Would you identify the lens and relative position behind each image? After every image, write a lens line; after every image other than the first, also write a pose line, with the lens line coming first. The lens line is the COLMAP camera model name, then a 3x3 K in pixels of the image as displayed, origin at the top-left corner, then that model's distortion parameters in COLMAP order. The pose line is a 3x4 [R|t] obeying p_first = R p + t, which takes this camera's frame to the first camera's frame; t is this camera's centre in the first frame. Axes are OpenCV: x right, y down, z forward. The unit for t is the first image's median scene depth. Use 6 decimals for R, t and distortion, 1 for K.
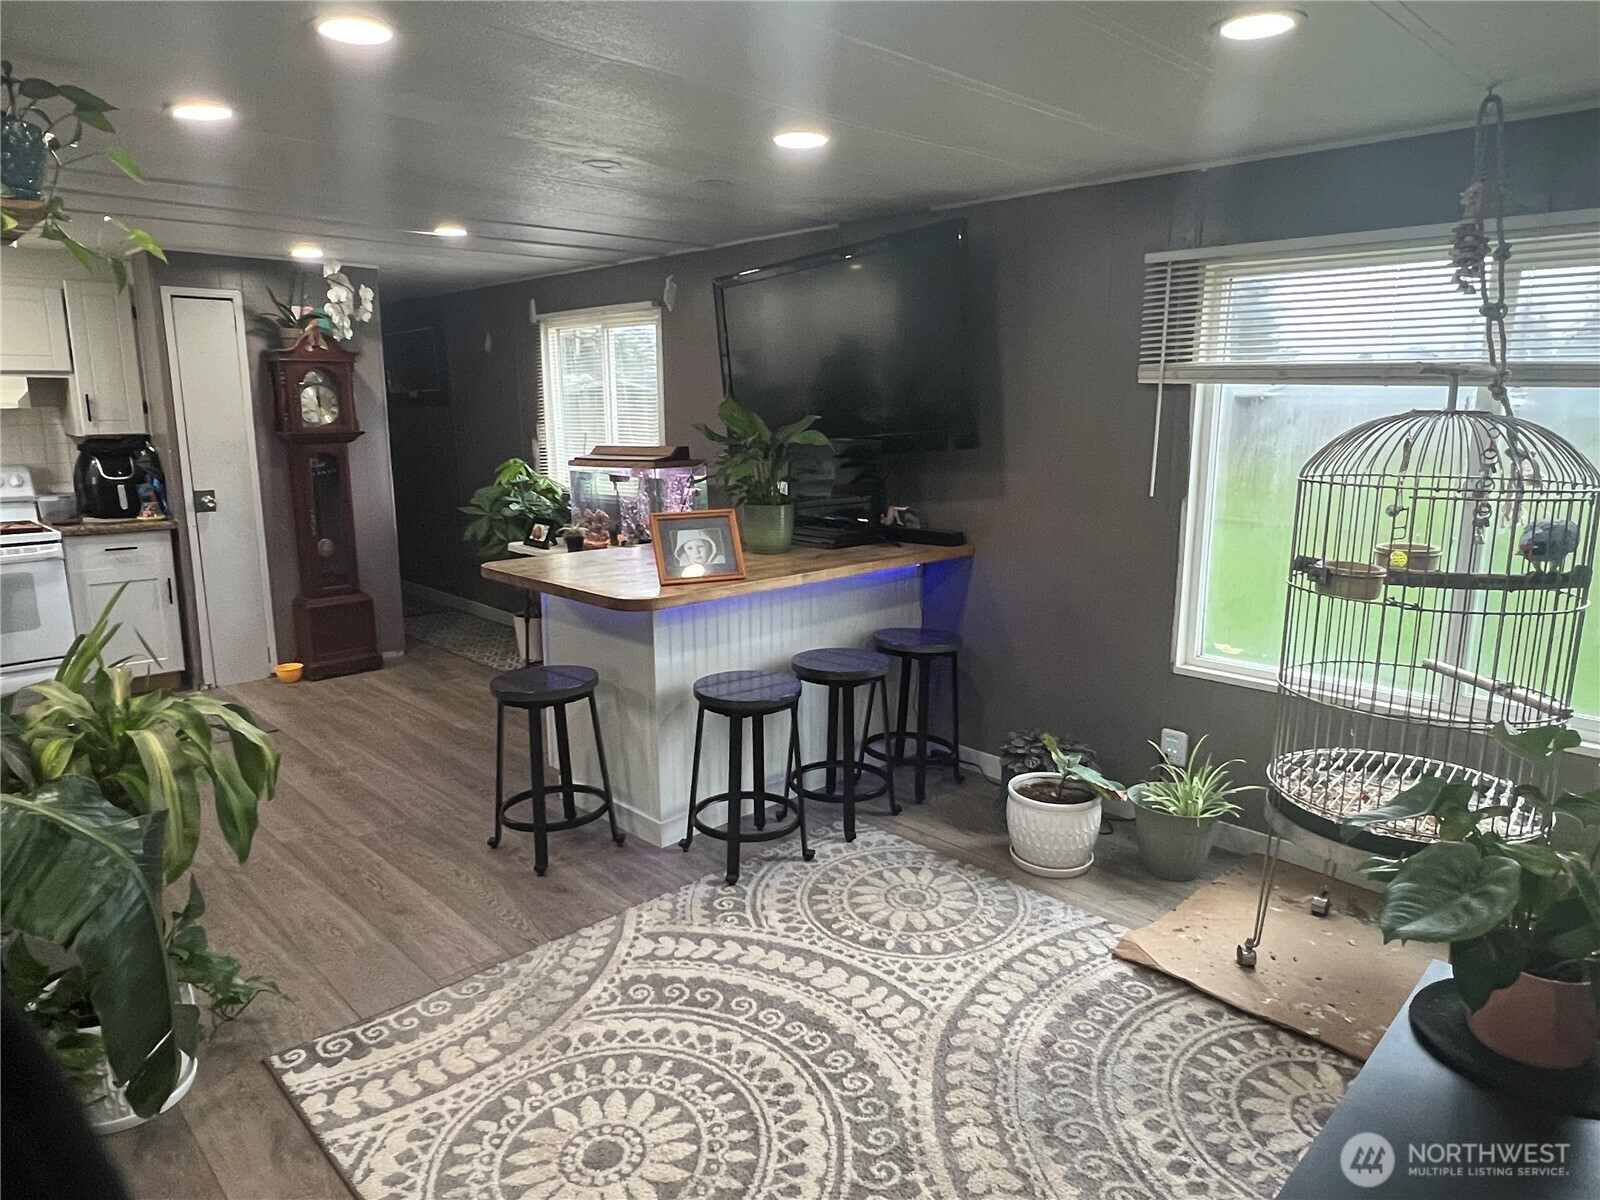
lens RADIAL K [[1005.9, 0, 799.4], [0, 1005.9, 599.5], [0, 0, 1]] dist [0.003912, -0.004306]
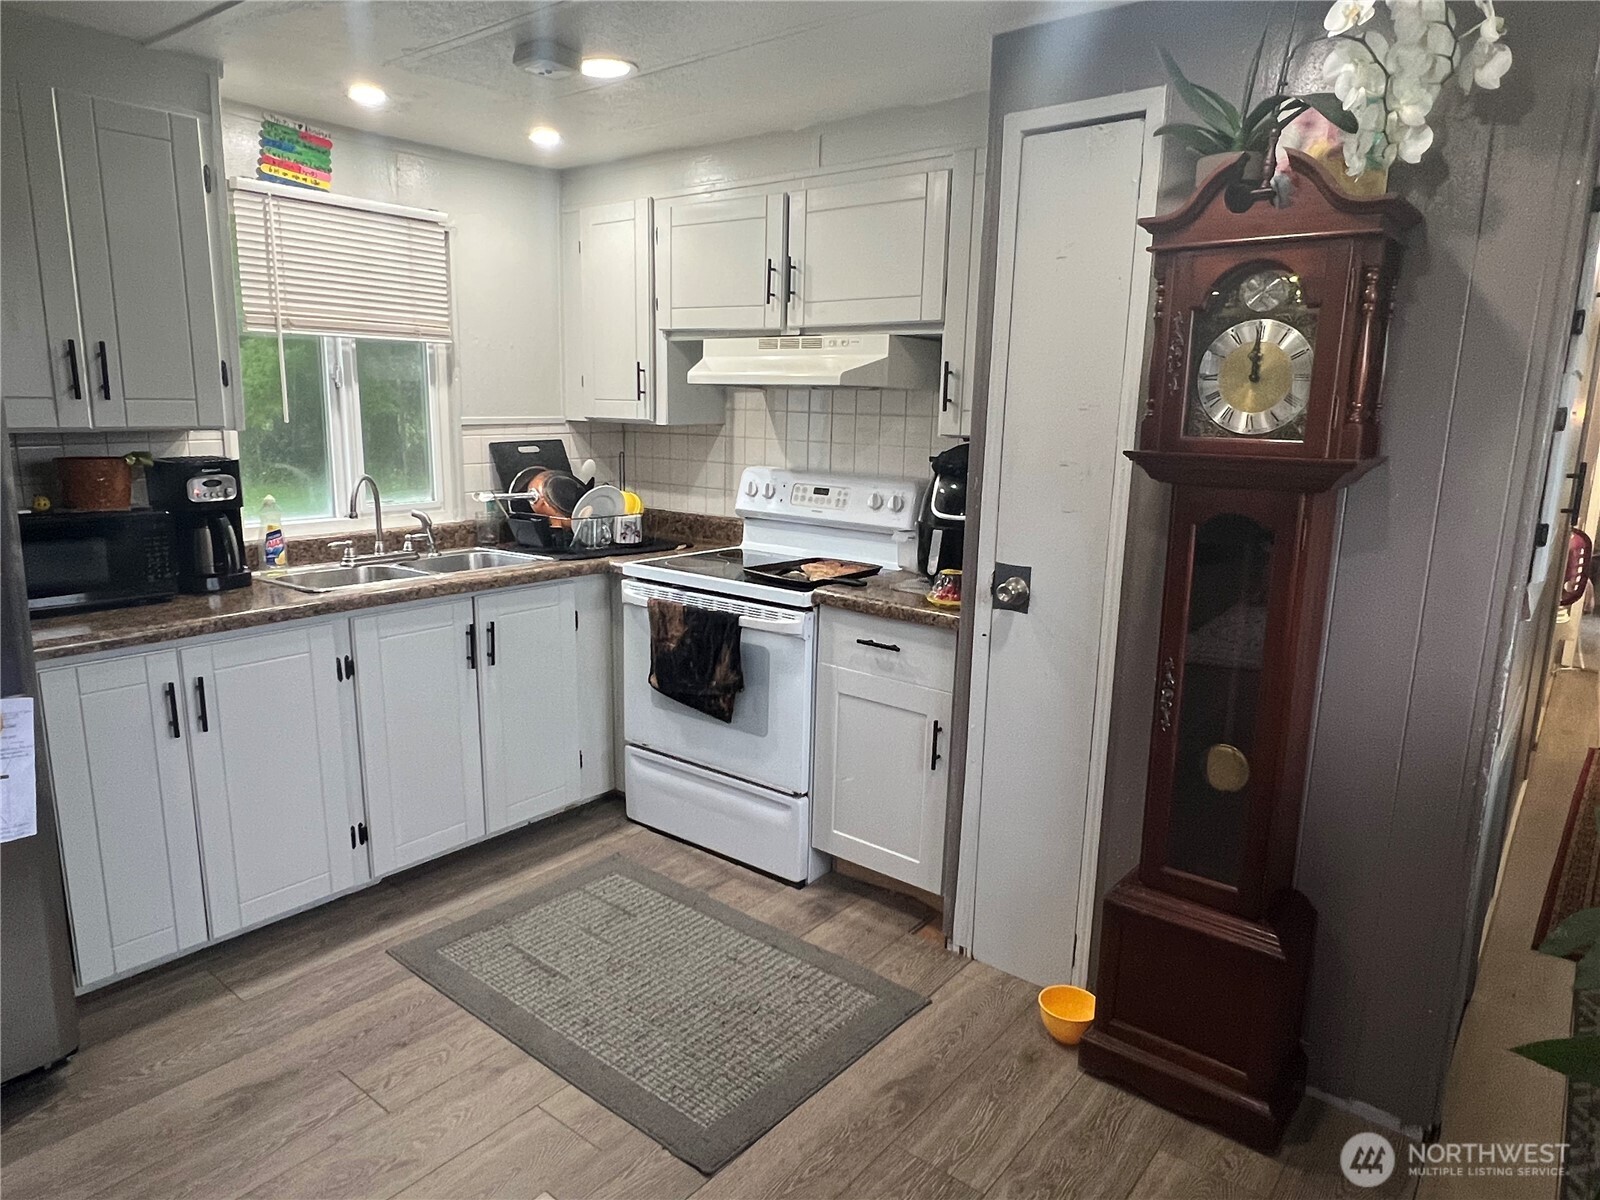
lens RADIAL K [[1005.9, 0, 796.9], [0, 1005.9, 609.0], [0, 0, 1]] dist [0.003912, -0.004306]
pose [[0.102770, 0.199391, -0.974516, -0.147770], [-0.214262, 0.961143, 0.174059, -0.146656], [0.971355, 0.190914, 0.141499, 0.835405]]
